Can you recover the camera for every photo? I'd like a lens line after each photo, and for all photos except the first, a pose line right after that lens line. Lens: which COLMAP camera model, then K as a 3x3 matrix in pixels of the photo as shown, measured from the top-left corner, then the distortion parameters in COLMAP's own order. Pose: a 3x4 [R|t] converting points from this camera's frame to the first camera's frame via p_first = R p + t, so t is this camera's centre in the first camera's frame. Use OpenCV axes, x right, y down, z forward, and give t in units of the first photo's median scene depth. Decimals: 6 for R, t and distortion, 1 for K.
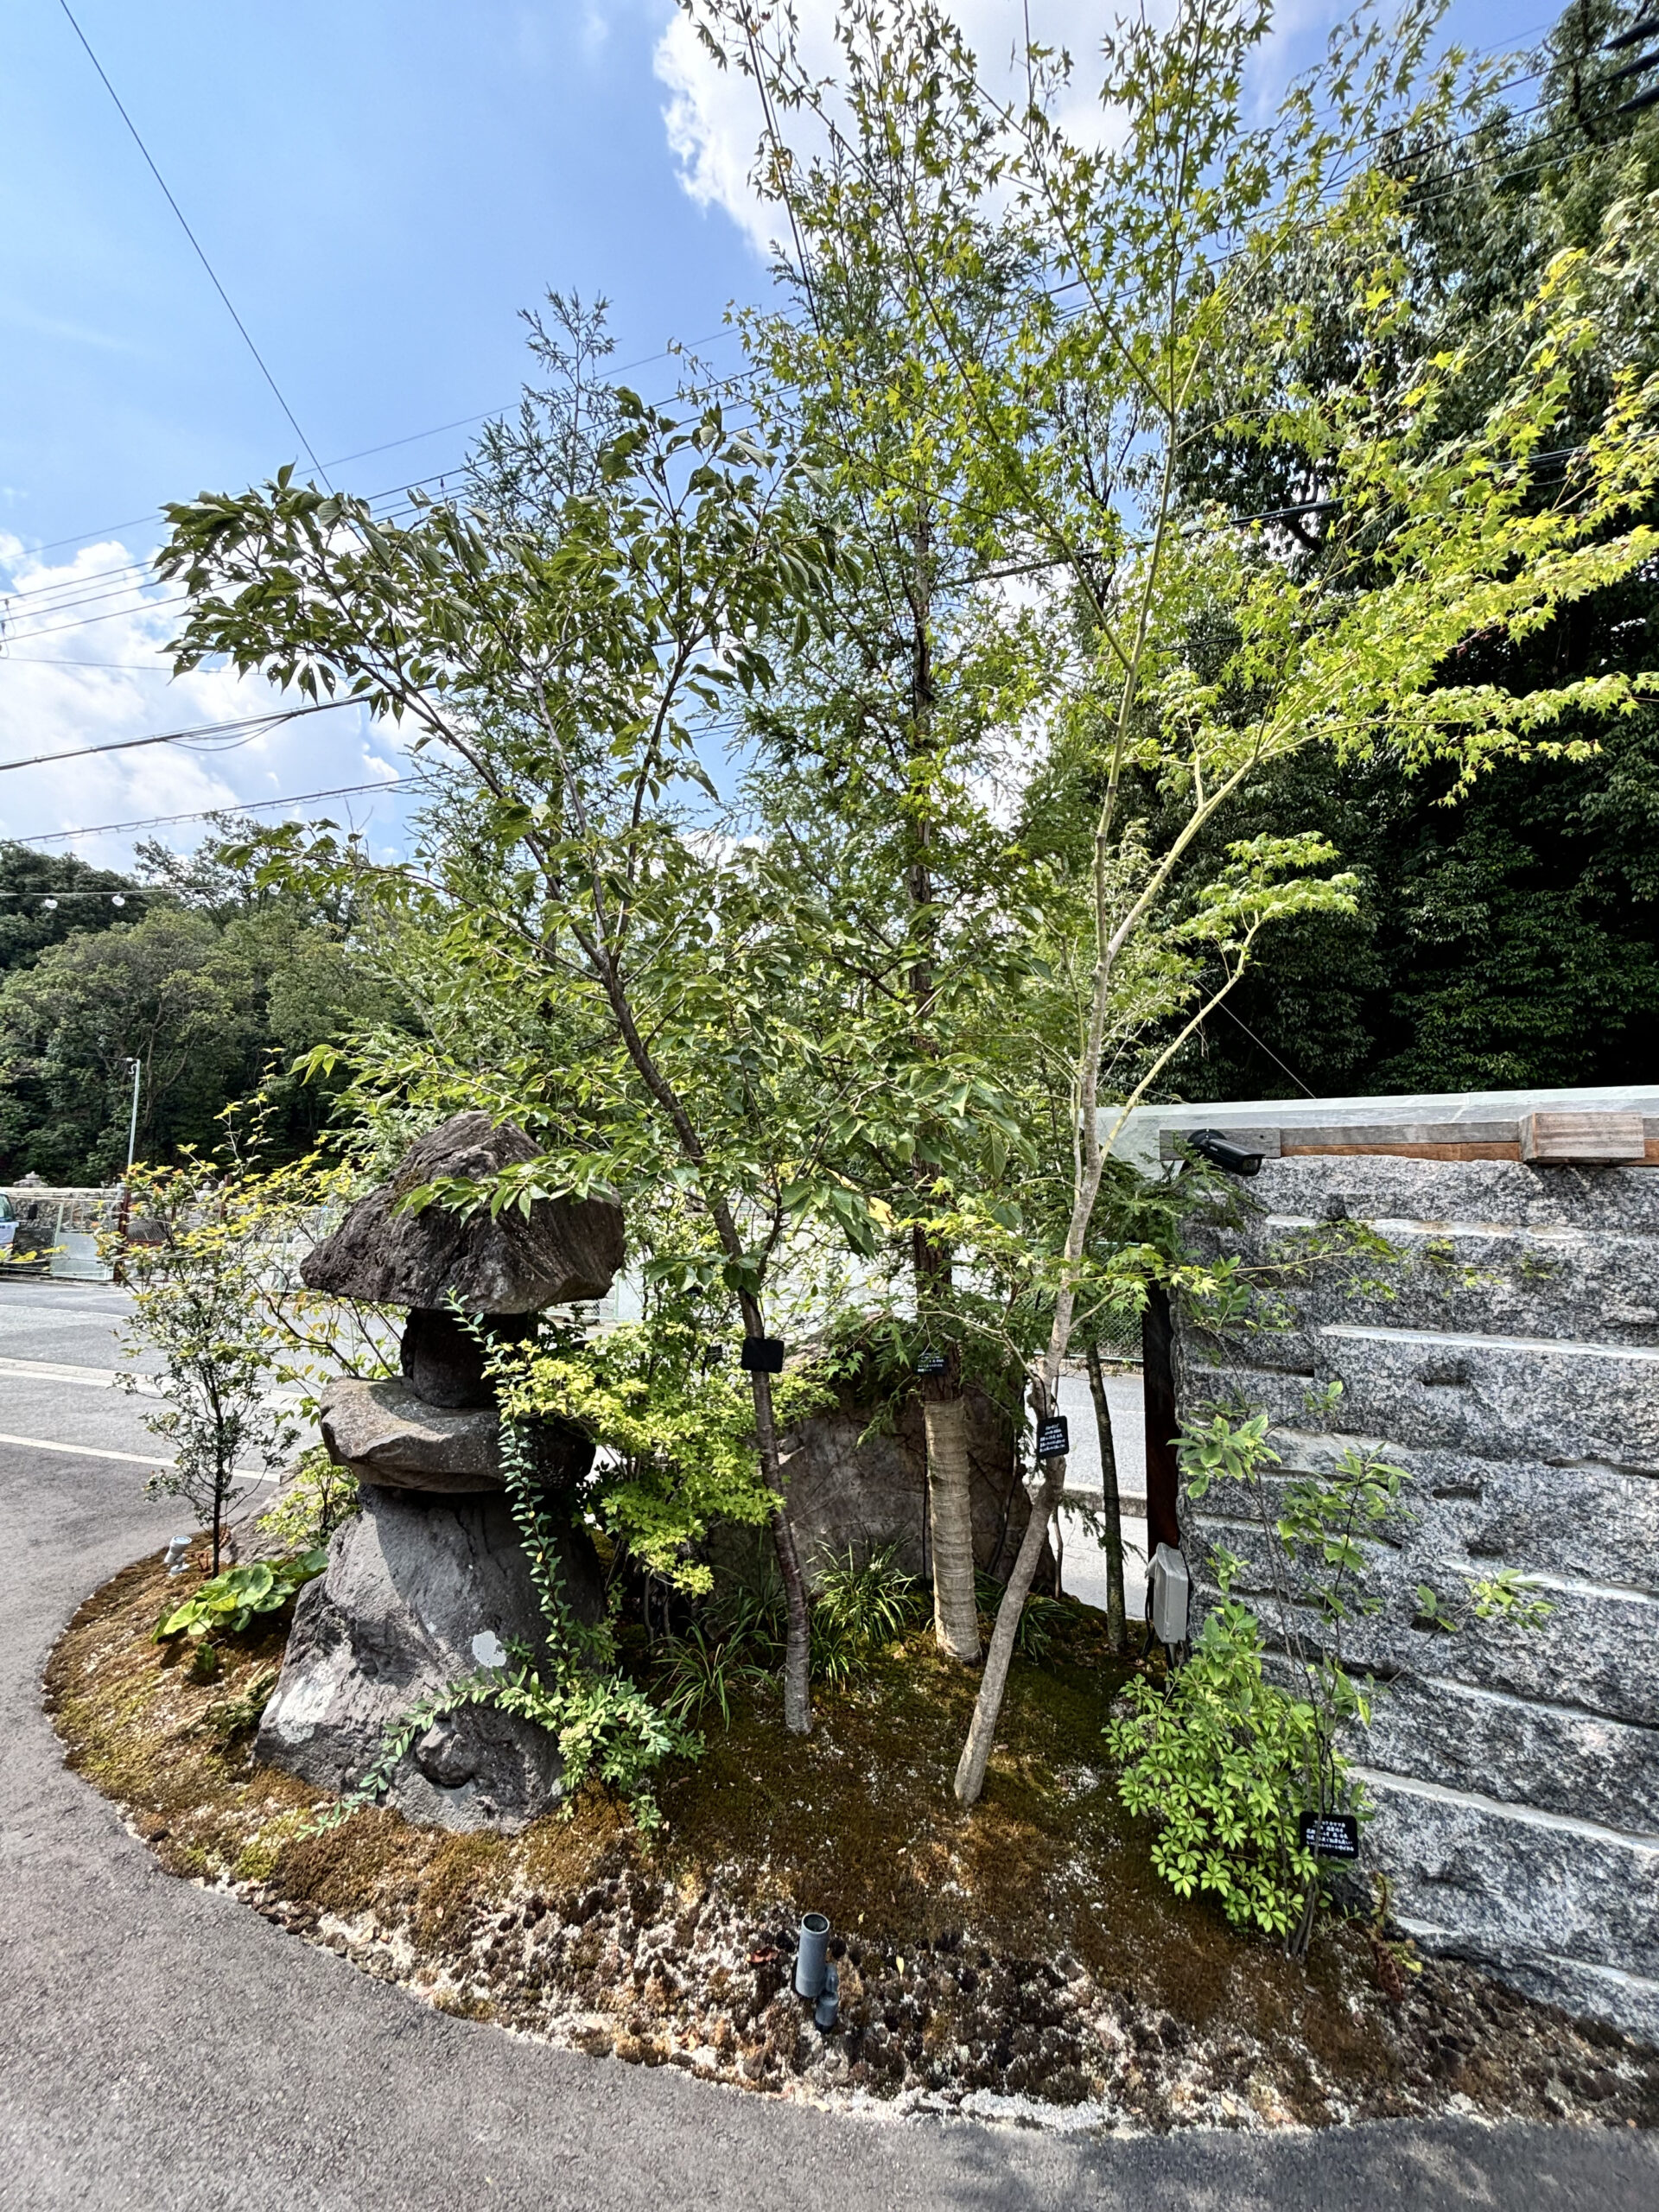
lens RADIAL K [[892.1, 0, 836.2], [0, 892.1, 1115.5], [0, 0, 1]] dist [-0.029187, 0.024111]
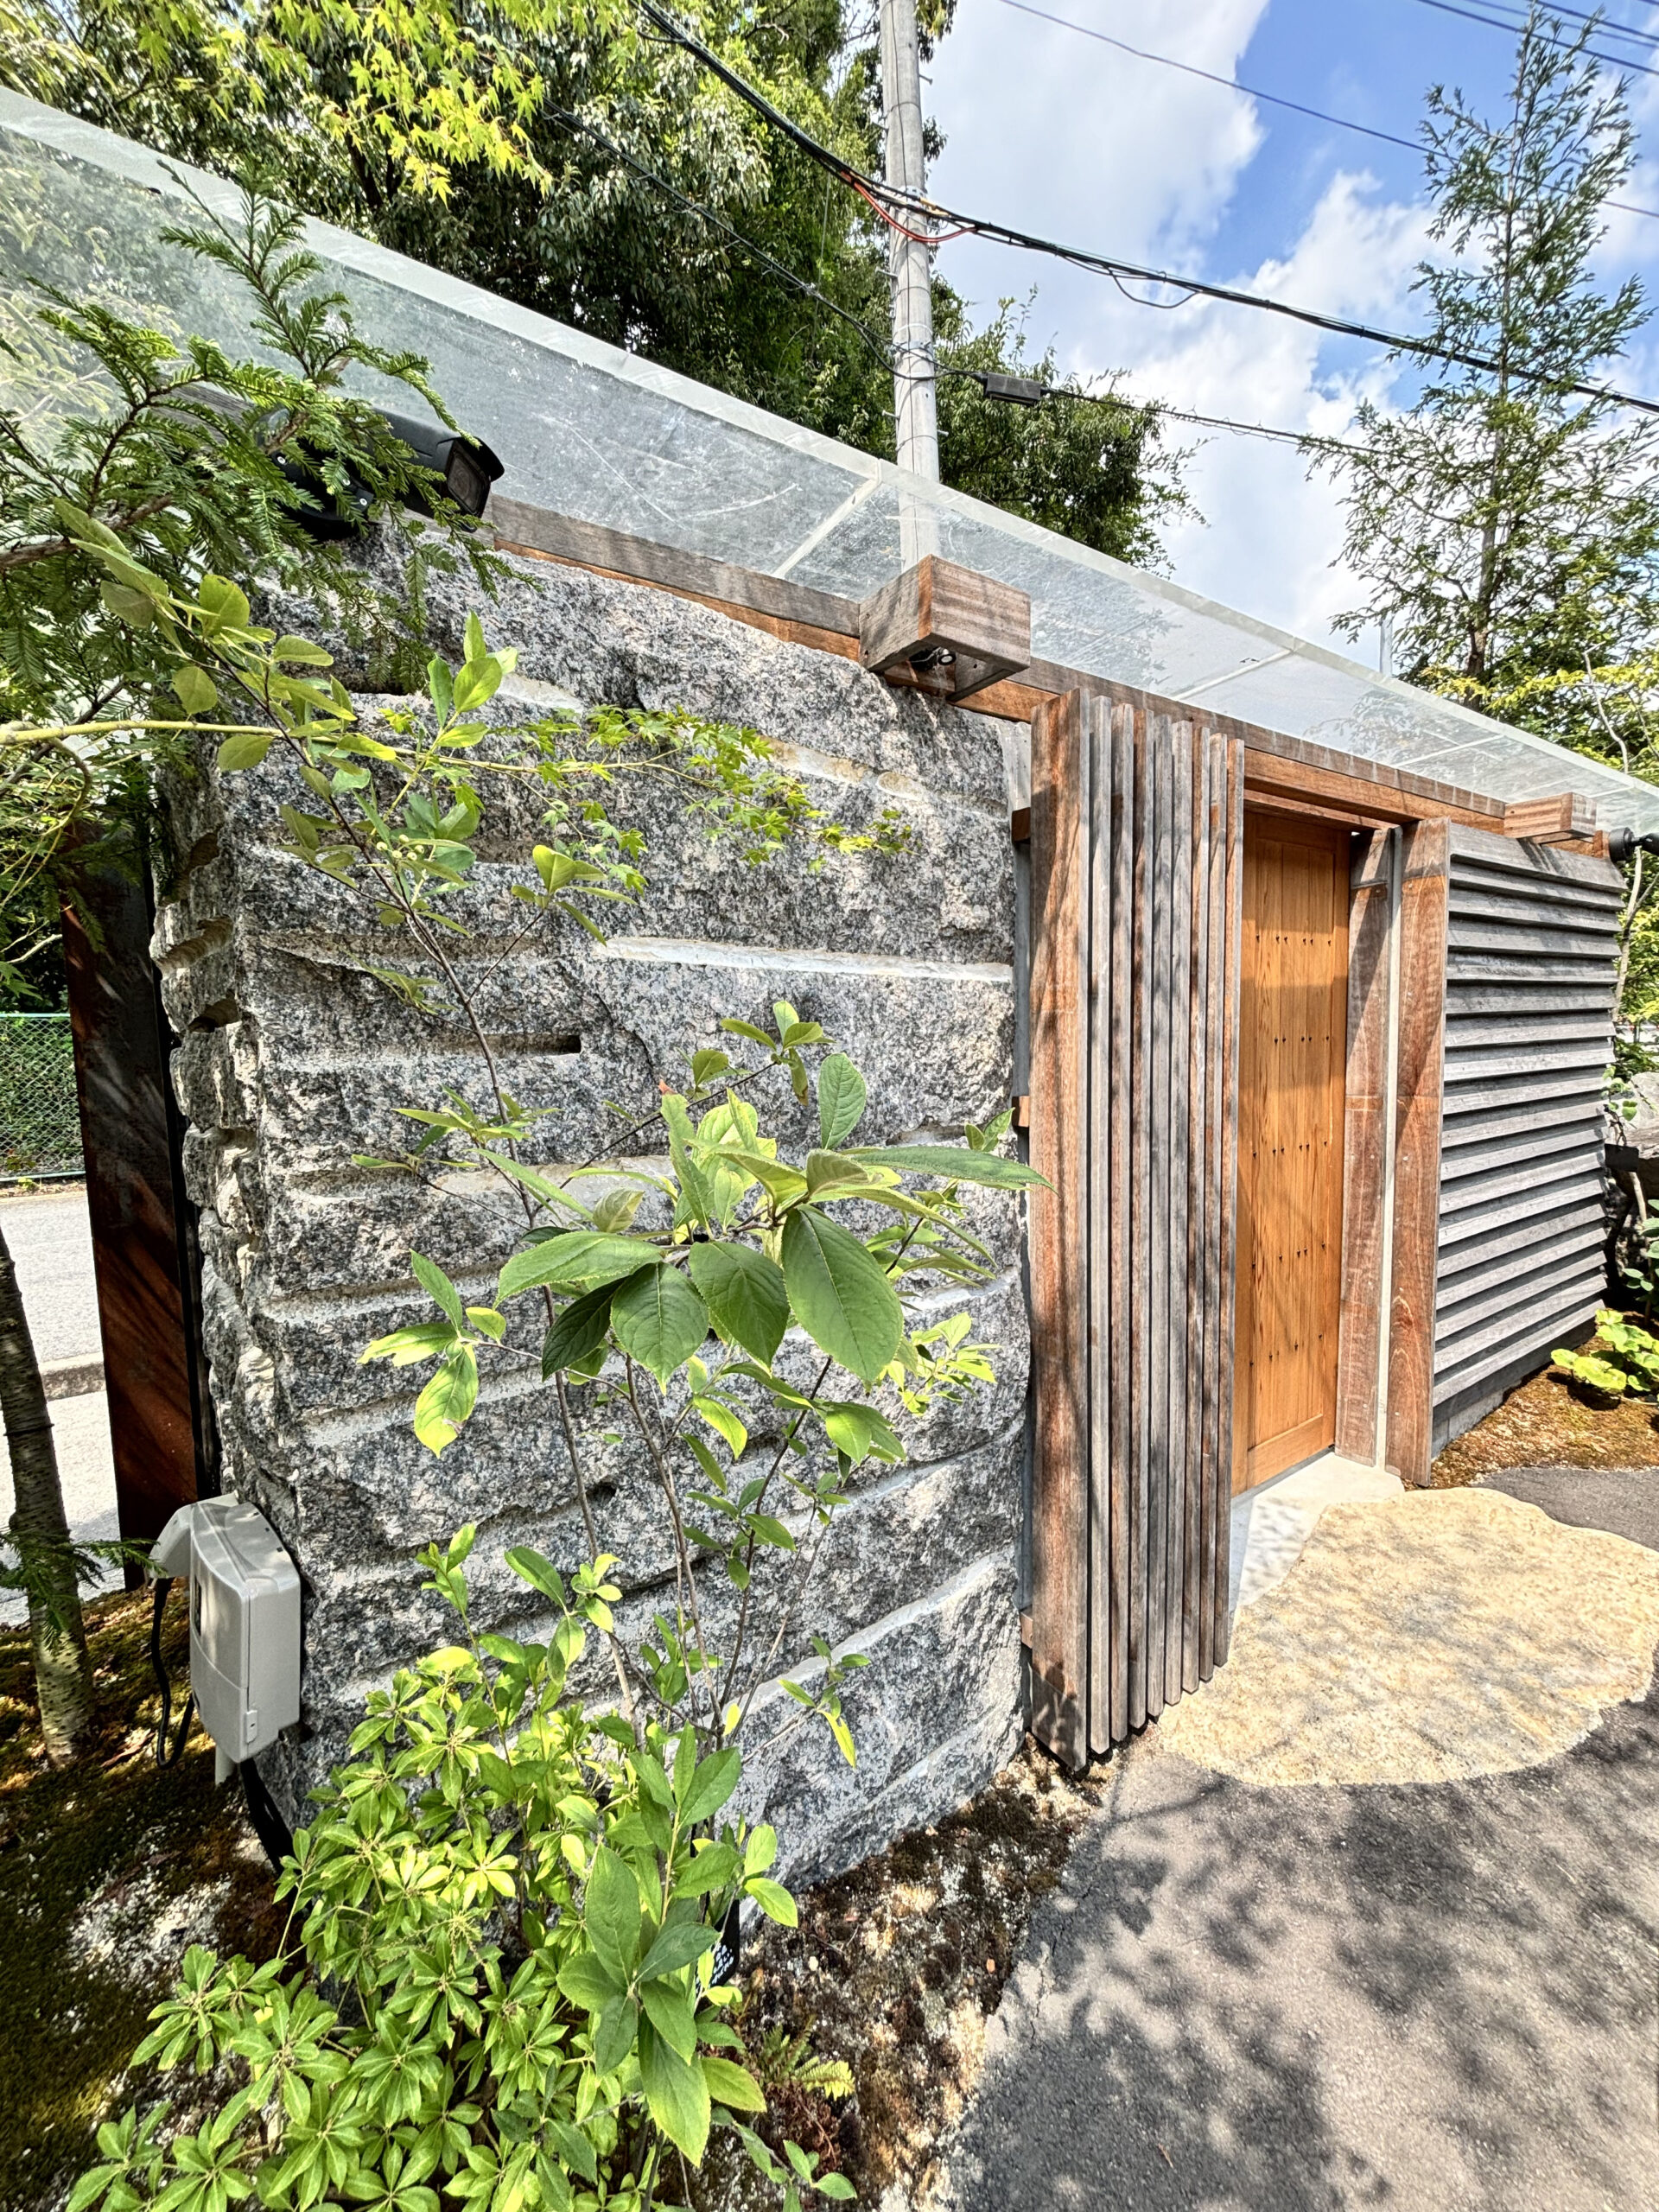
lens RADIAL K [[889.4, 0, 829.5], [0, 889.4, 1106.0], [0, 0, 1]] dist [0.010867, -0.008050]
pose [[0.494478, -0.121650, 0.860635, 0.214206], [-0.098096, 0.976021, 0.194321, 0.234158], [-0.863637, -0.180512, 0.470688, 0.706562]]
